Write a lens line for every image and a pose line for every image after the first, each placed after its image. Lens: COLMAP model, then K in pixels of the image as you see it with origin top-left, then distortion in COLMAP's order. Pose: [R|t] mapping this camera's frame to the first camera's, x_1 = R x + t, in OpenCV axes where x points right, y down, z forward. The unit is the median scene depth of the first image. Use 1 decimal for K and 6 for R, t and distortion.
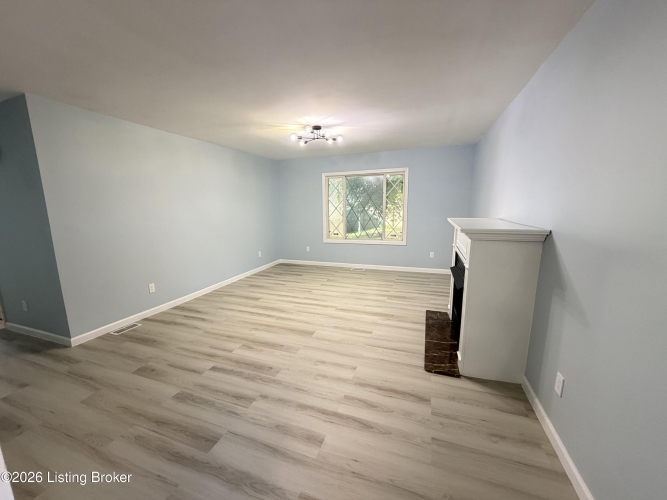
lens RADIAL K [[265.2, 0, 333.1], [0, 265.2, 252.4], [0, 0, 1]] dist [-0.002023, -0.000309]
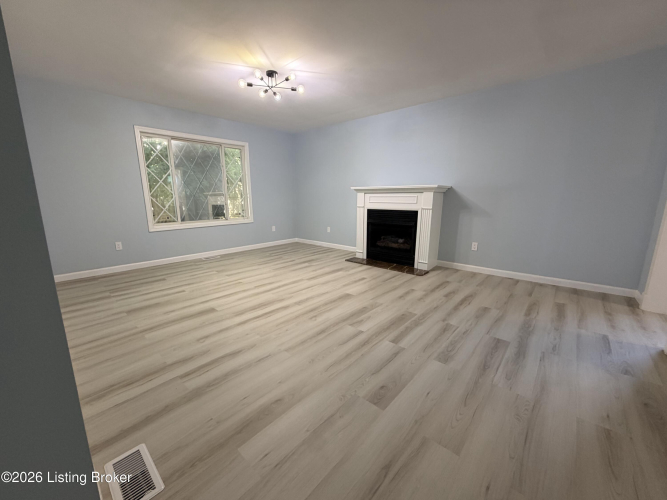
lens RADIAL K [[265.2, 0, 332.7], [0, 265.2, 248.0], [0, 0, 1]] dist [-0.002023, -0.000309]
pose [[0.378133, -0.166563, 0.910644, -0.949328], [0.163754, 0.980204, 0.111289, 0.009632], [-0.911153, 0.107039, 0.397923, 0.610224]]
